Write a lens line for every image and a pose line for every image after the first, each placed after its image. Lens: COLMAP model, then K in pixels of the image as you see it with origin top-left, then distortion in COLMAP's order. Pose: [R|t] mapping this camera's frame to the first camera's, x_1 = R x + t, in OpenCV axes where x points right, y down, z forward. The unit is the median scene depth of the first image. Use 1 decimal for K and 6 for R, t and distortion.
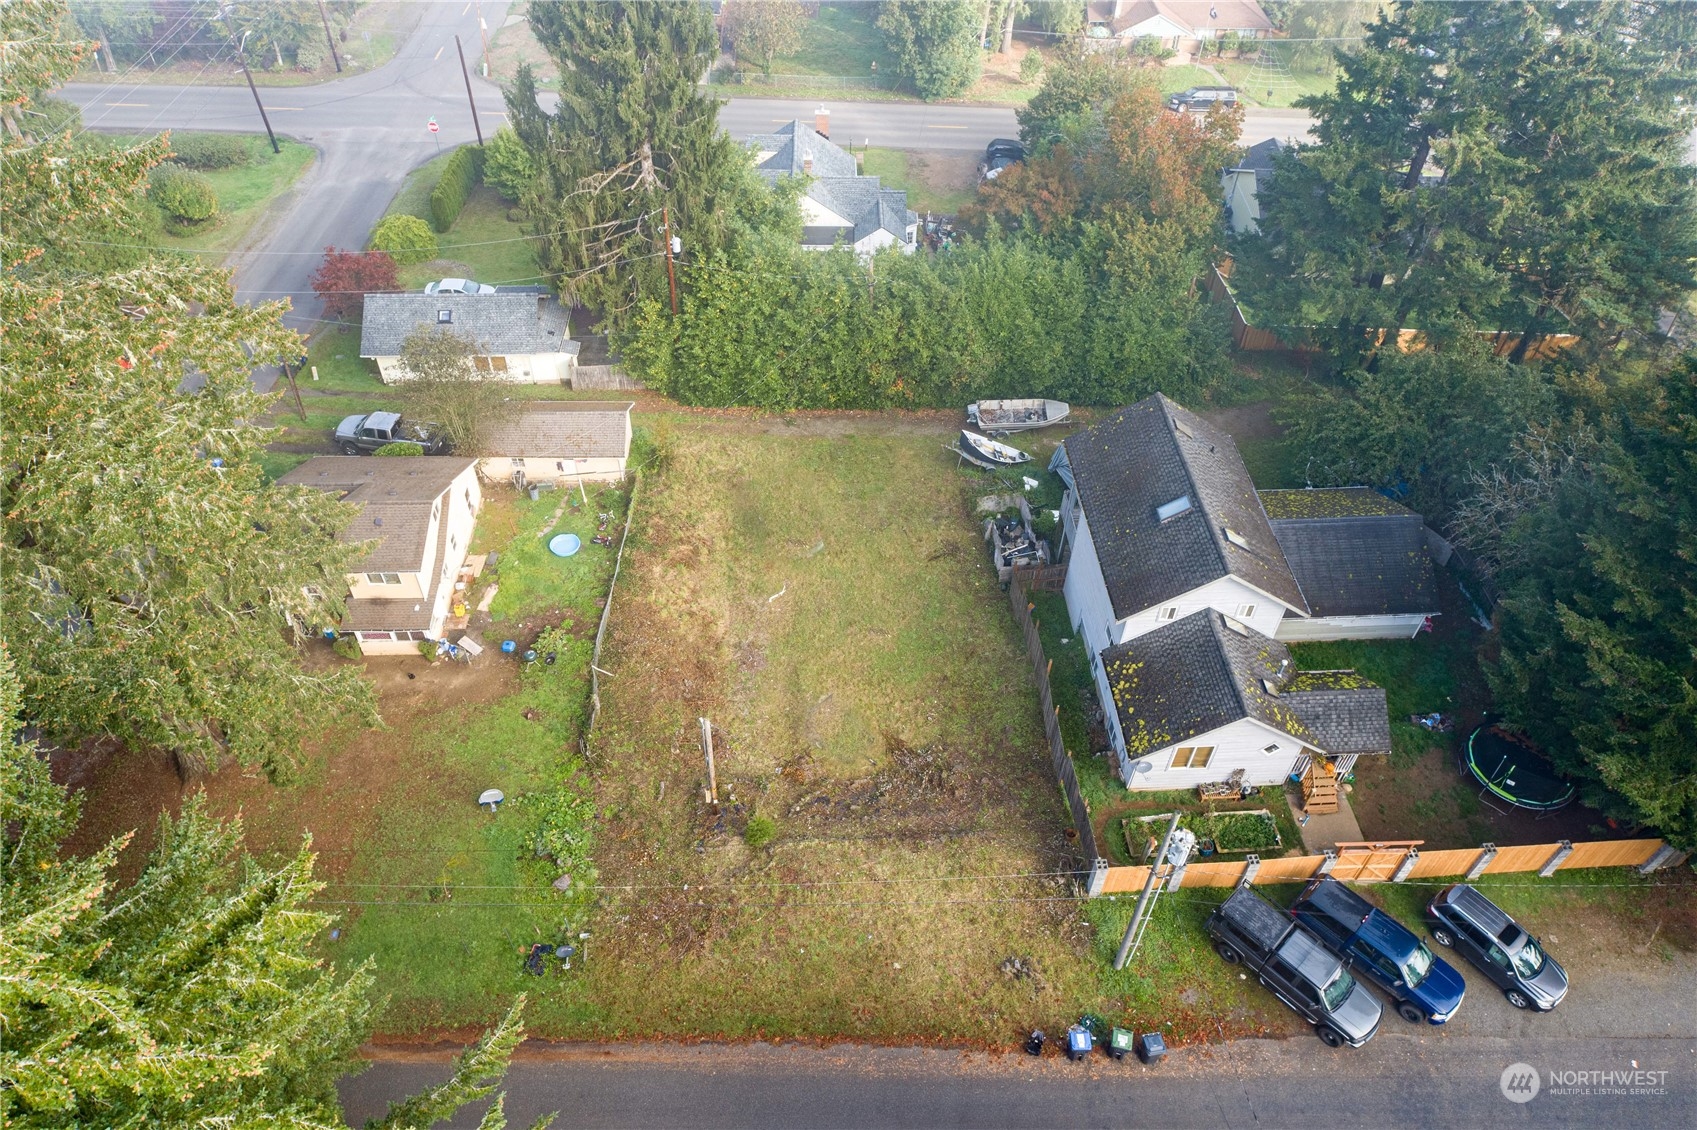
lens RADIAL K [[1146.9, 0, 839.4], [0, 1146.9, 560.8], [0, 0, 1]] dist [-0.007271, 0.010701]
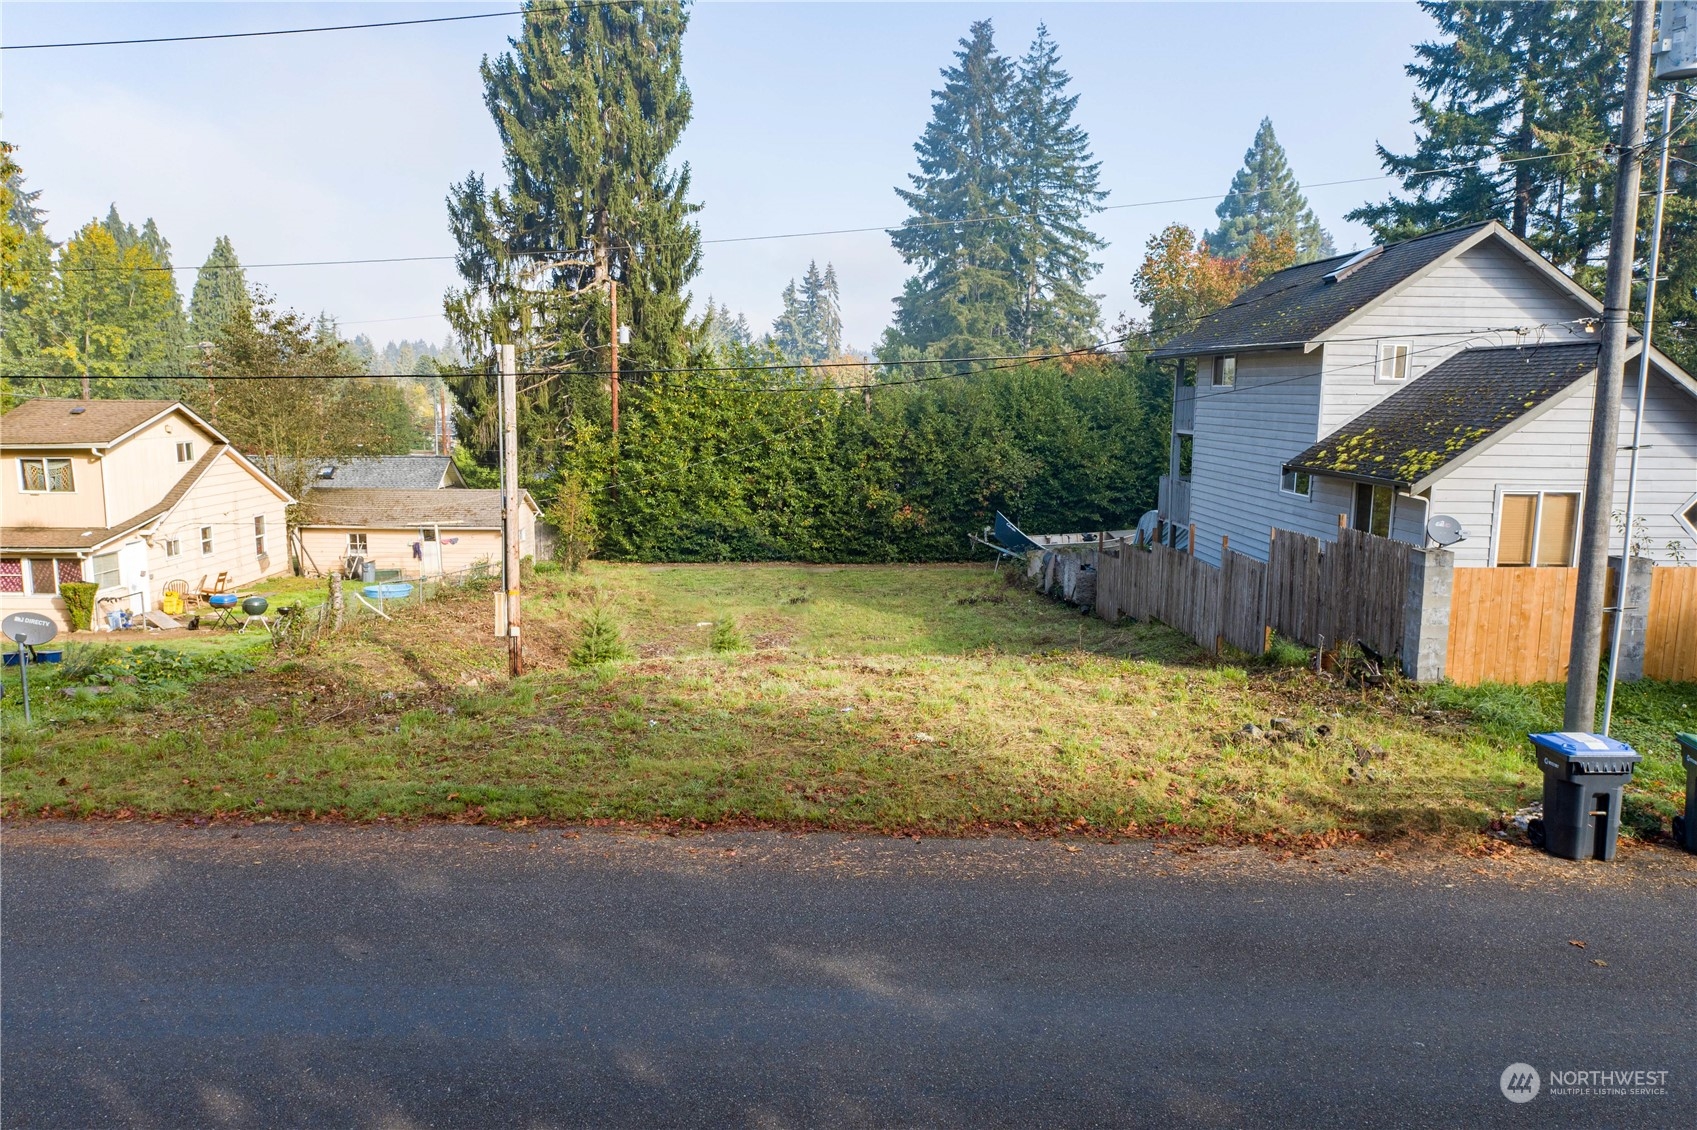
lens RADIAL K [[1146.9, 0, 839.4], [0, 1146.9, 560.8], [0, 0, 1]] dist [-0.007271, 0.010701]
pose [[0.999890, -0.005881, -0.013619, 0.021869], [-0.003737, 0.788602, -0.614893, 0.385286], [0.014356, 0.614876, 0.788493, 0.517471]]
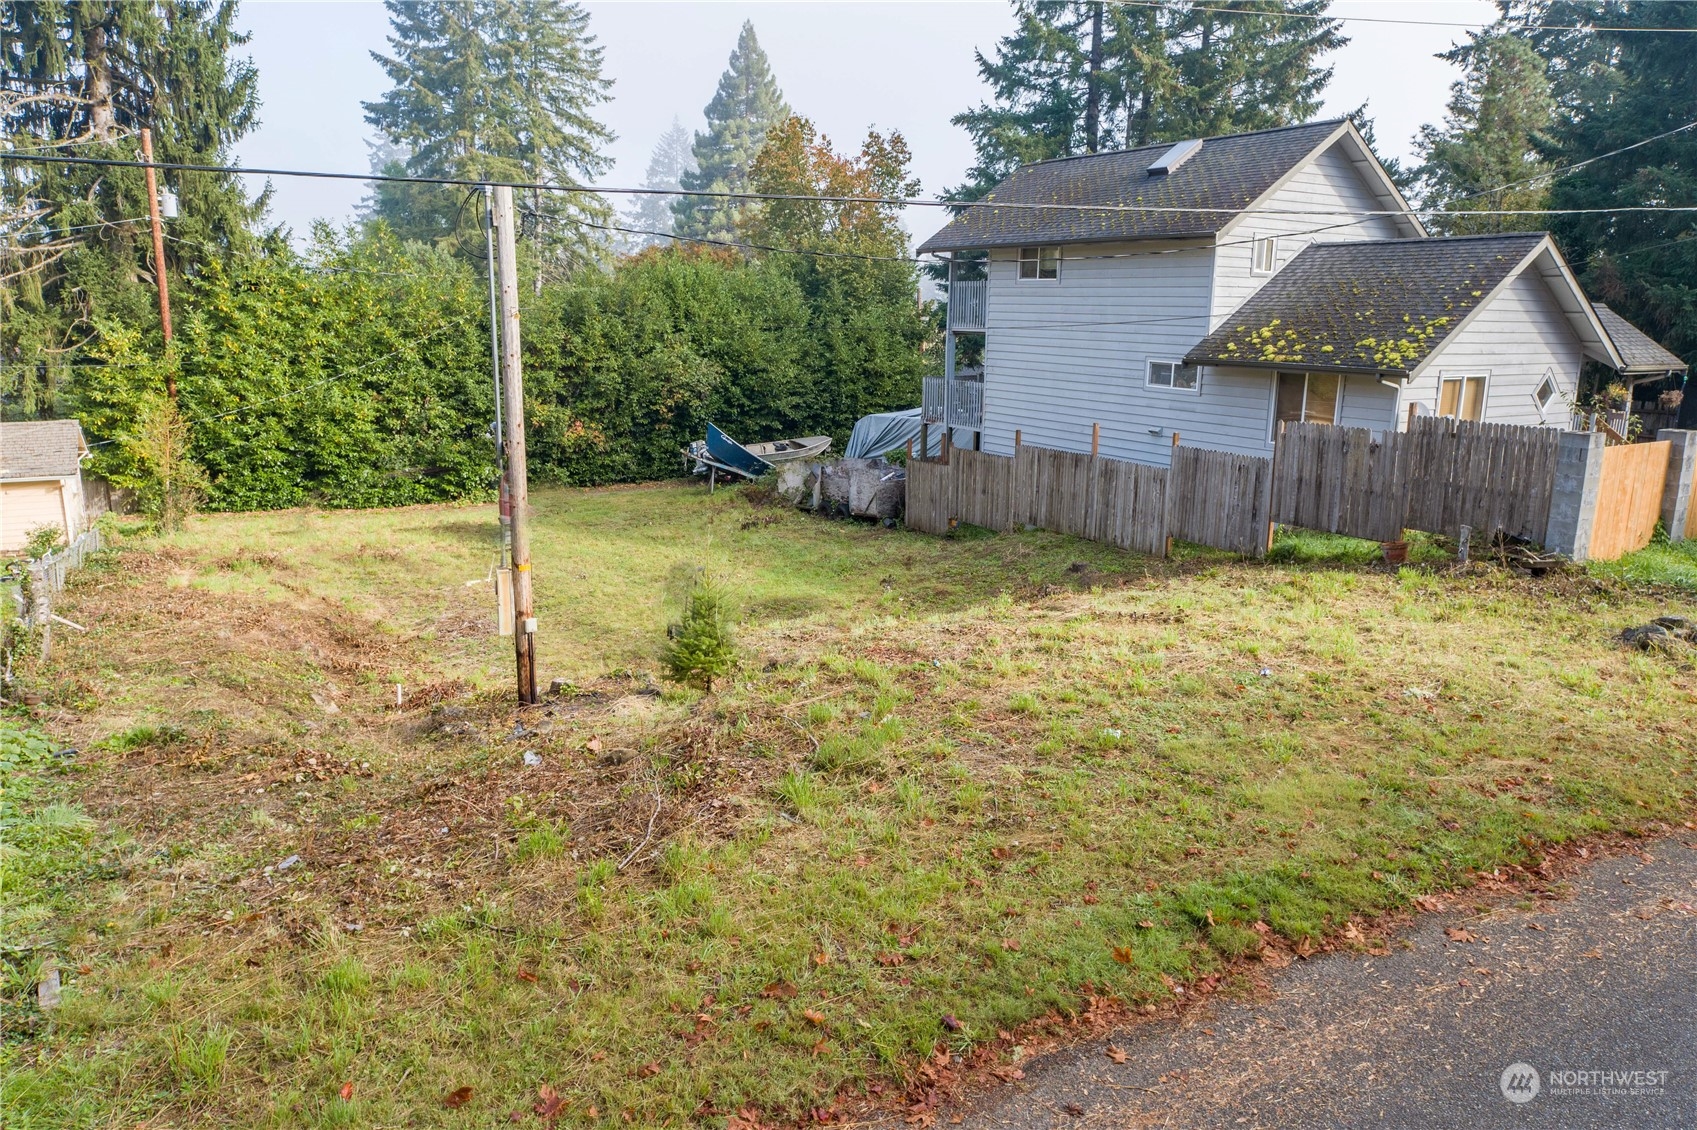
lens RADIAL K [[1146.9, 0, 839.4], [0, 1146.9, 560.8], [0, 0, 1]] dist [-0.007271, 0.010701]
pose [[0.881597, -0.105254, 0.460118, -0.143602], [0.341474, 0.815212, -0.467788, 0.301862], [-0.325857, 0.569518, 0.754630, 0.607305]]
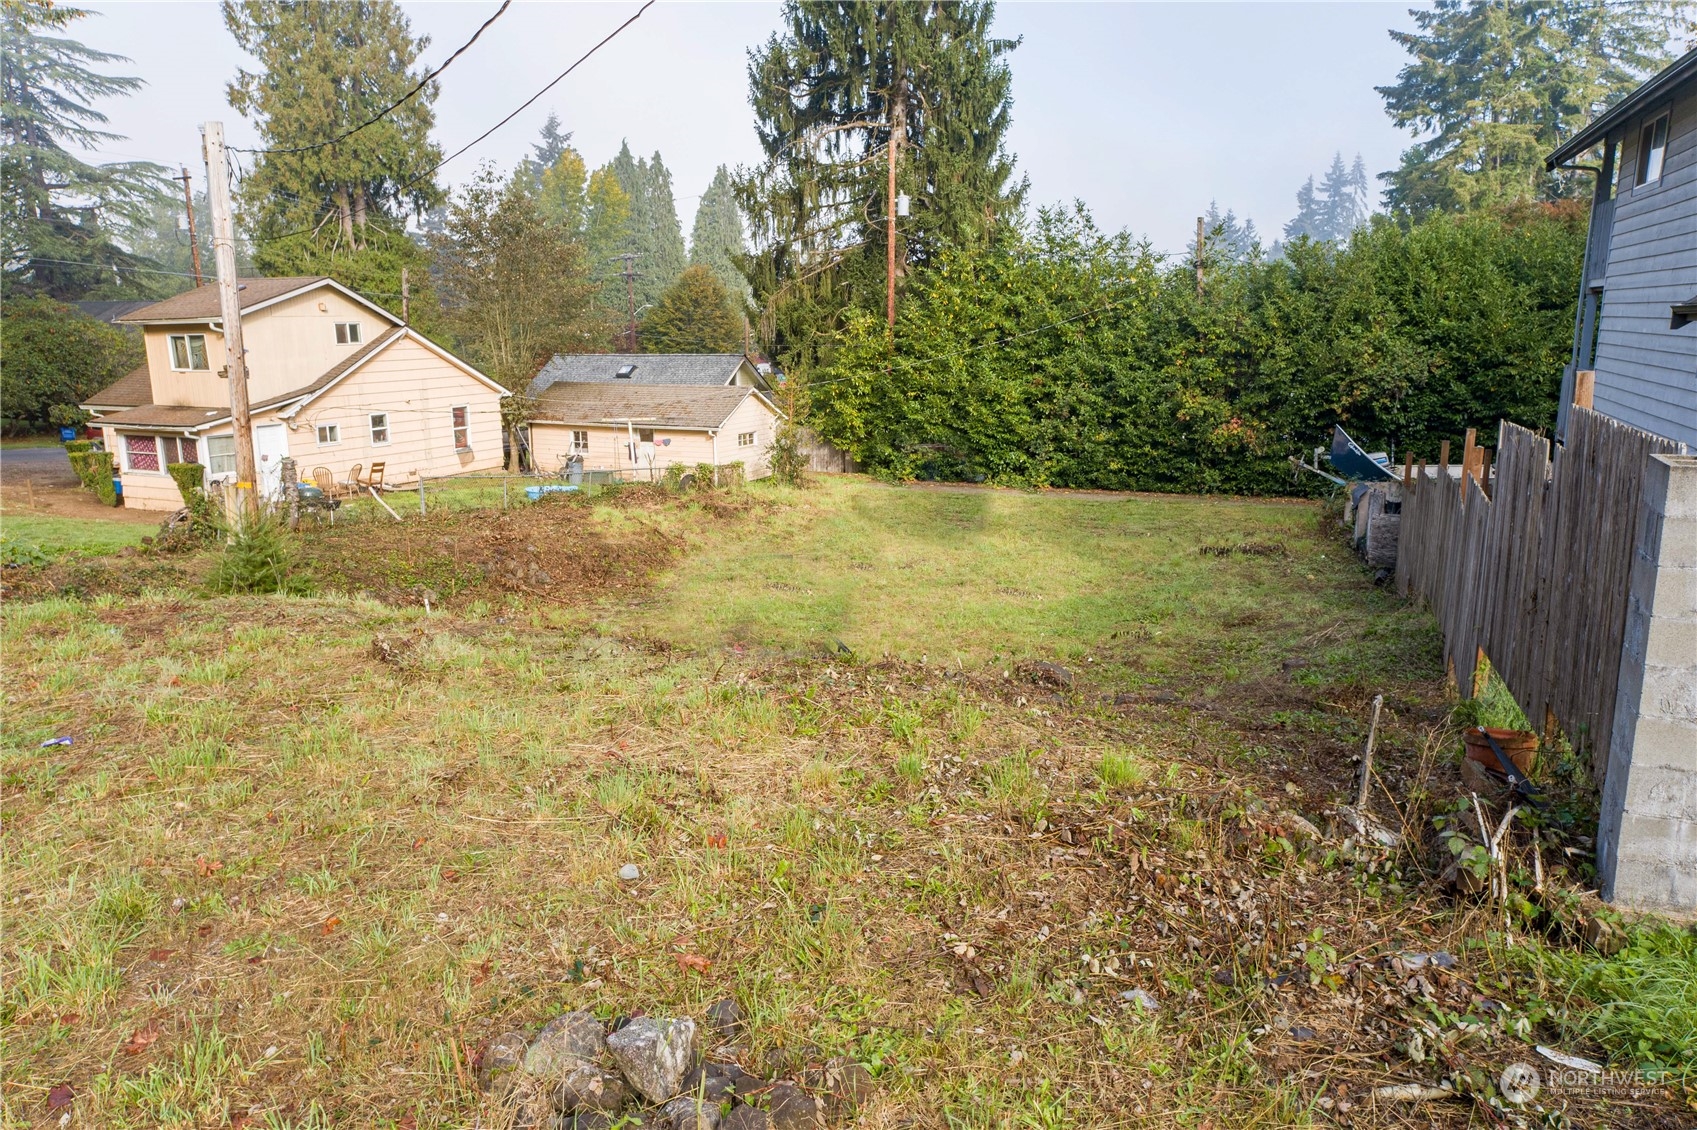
lens RADIAL K [[1146.9, 0, 839.4], [0, 1146.9, 560.8], [0, 0, 1]] dist [-0.007271, 0.010701]
pose [[0.896662, 0.070900, -0.437002, 0.150036], [-0.305482, 0.813536, -0.494814, 0.267811], [0.320435, 0.577177, 0.751125, 0.671548]]
